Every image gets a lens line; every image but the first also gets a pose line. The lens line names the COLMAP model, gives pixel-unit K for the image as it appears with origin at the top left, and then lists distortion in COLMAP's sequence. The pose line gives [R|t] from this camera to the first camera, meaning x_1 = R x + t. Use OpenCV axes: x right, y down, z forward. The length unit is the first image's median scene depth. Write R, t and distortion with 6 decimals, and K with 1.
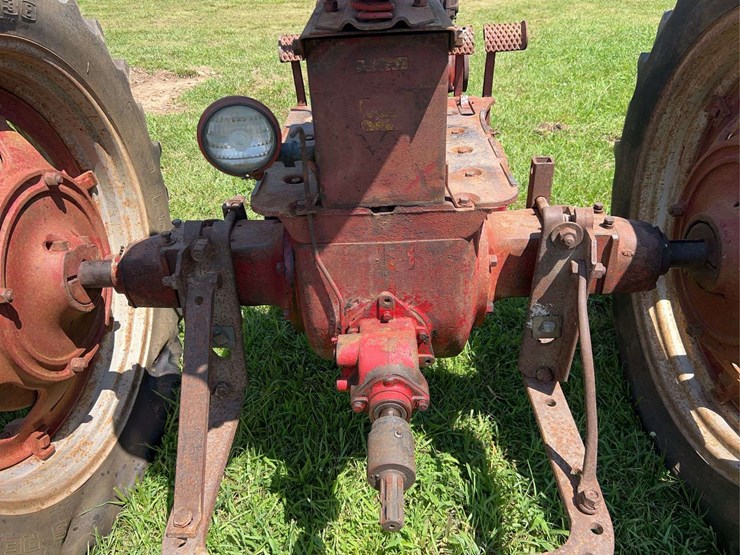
lens RADIAL K [[563.6, 0, 369.9], [0, 563.6, 282.5], [0, 0, 1]] dist [0.039095, -0.045930]
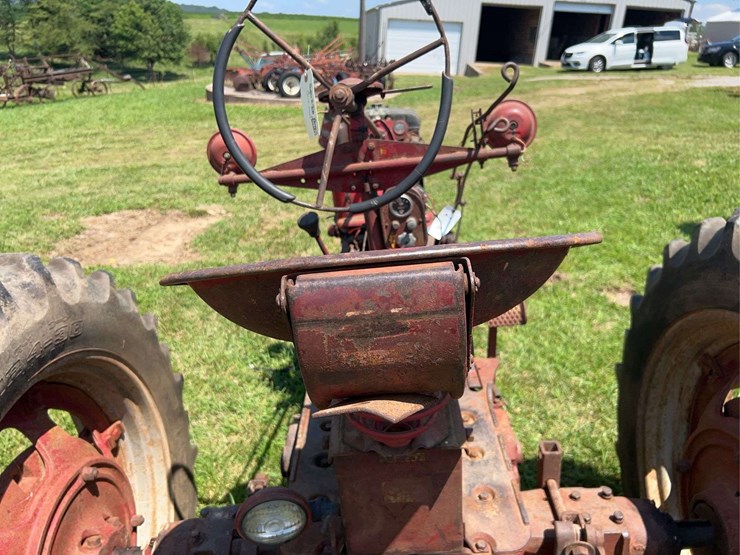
lens RADIAL K [[569.5, 0, 366.6], [0, 569.5, 283.1], [0, 0, 1]] dist [0.034224, -0.048532]
pose [[0.999549, -0.028180, -0.010415, -0.017184], [0.026316, 0.988488, -0.148992, -0.351839], [0.014493, 0.148651, 0.988784, -0.104357]]
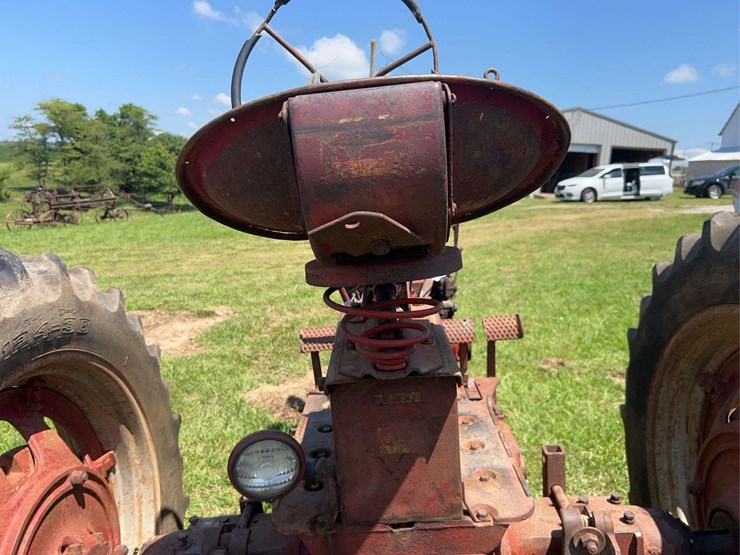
lens RADIAL K [[567.5, 0, 367.4], [0, 567.5, 277.0], [0, 0, 1]] dist [0.035954, -0.046428]
pose [[0.999619, -0.024695, -0.012312, -0.011755], [0.018318, 0.927561, -0.373223, -0.119143], [0.020637, 0.372855, 0.927660, -0.084587]]
